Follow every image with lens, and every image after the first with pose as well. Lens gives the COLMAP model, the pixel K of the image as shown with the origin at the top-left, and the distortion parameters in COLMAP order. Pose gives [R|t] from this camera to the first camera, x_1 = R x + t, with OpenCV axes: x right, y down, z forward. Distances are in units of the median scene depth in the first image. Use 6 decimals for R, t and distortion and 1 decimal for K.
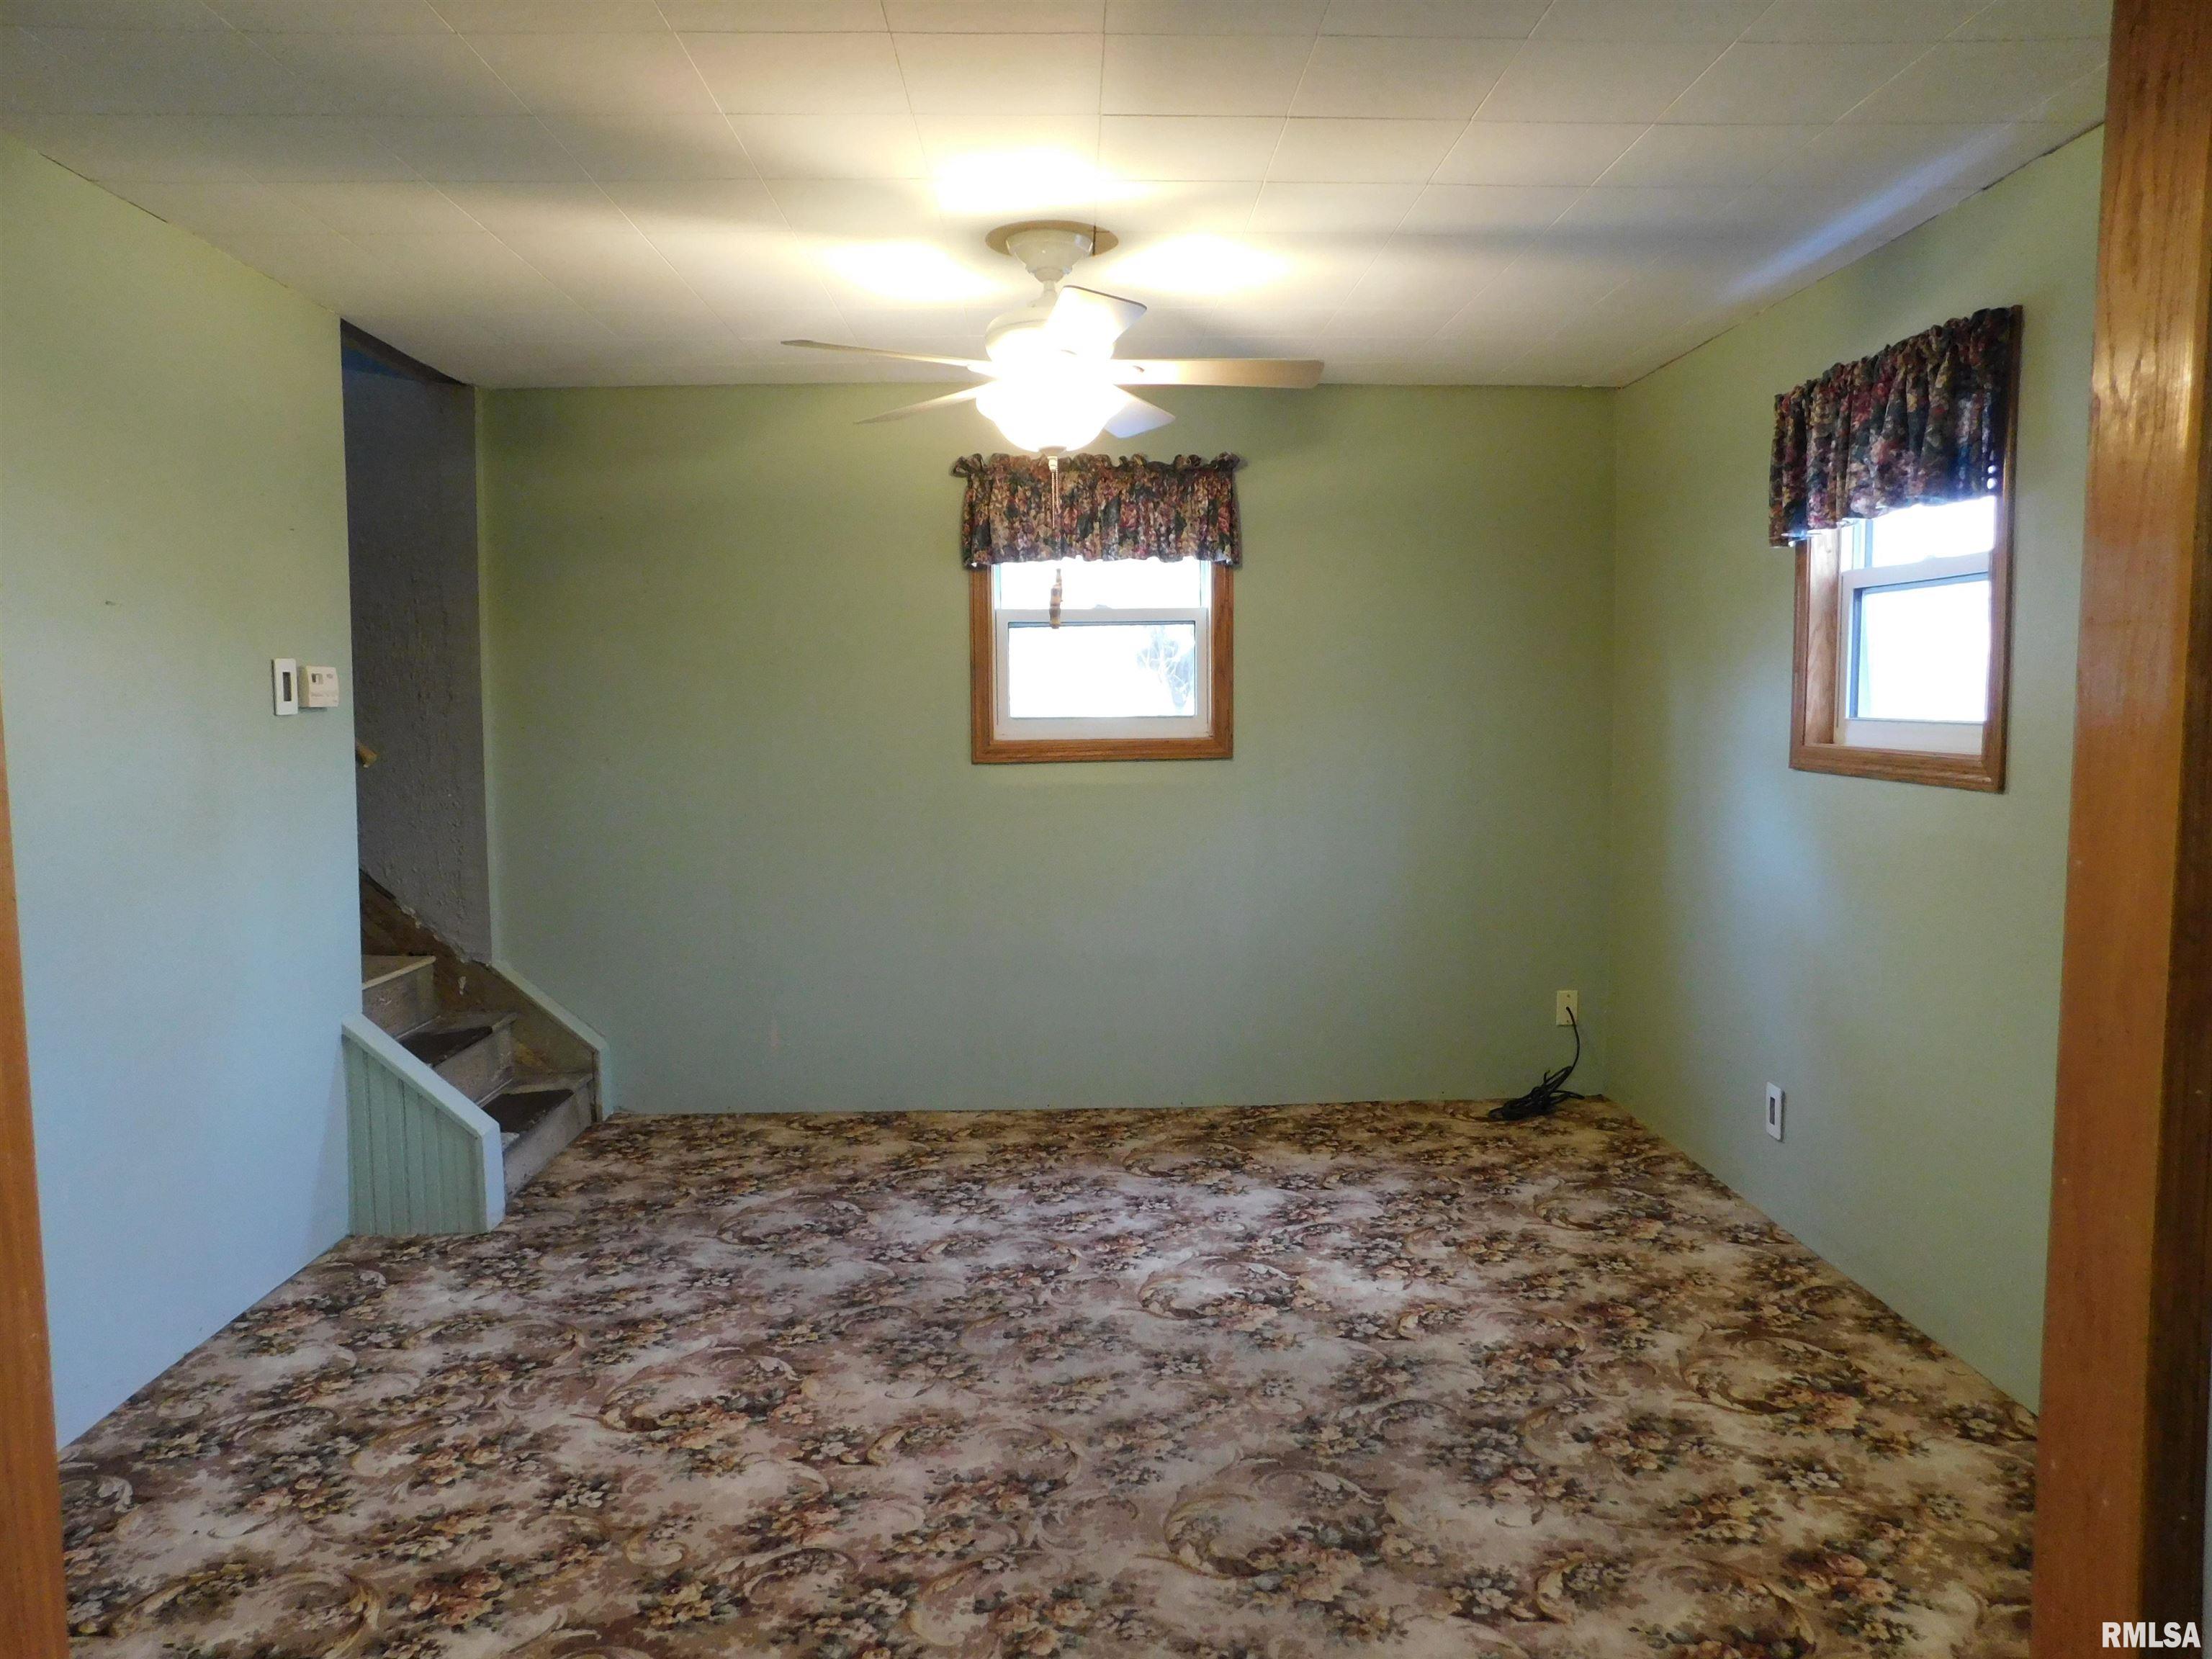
lens RADIAL K [[1528.3, 0, 1106.6], [0, 1528.3, 829.4], [0, 0, 1]] dist [-0.008640, -0.001840]
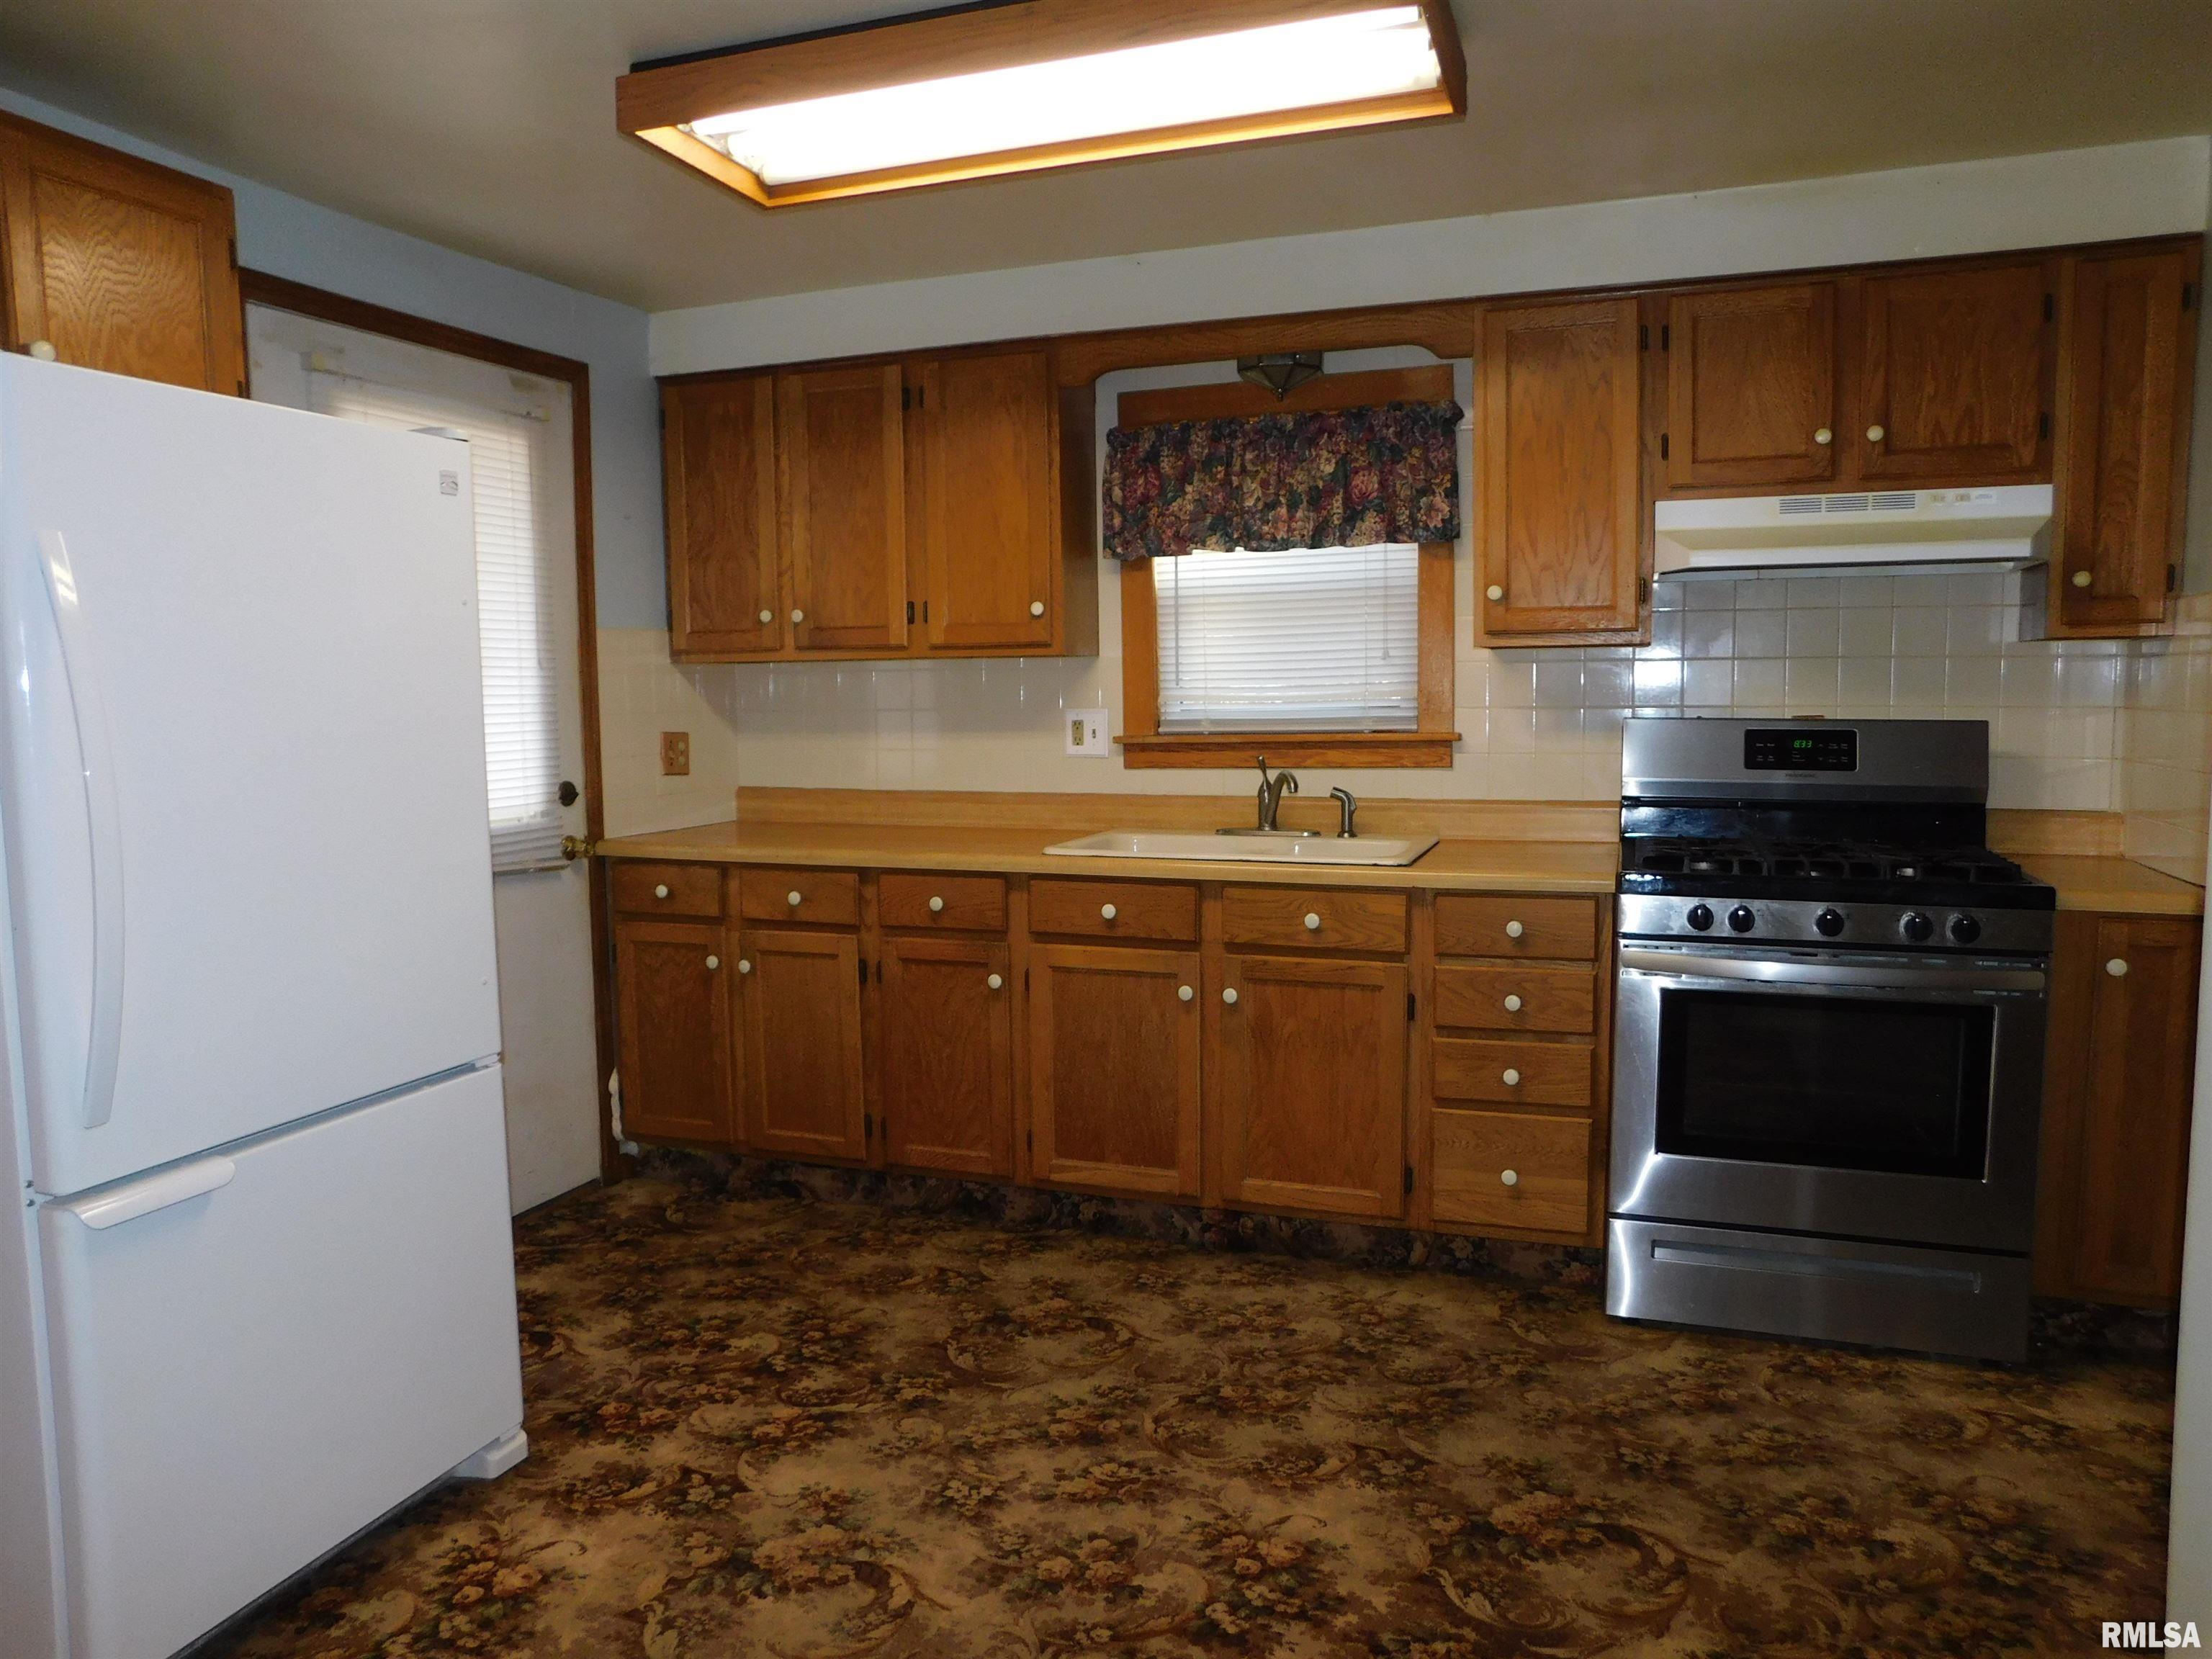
lens RADIAL K [[1528.3, 0, 1104.3], [0, 1528.3, 830.4], [0, 0, 1]] dist [-0.008640, -0.001840]
pose [[-0.930620, -0.012388, 0.365778, -0.792480], [0.049629, 0.985924, 0.159658, -0.126613], [-0.362607, 0.166734, -0.916906, 1.826110]]
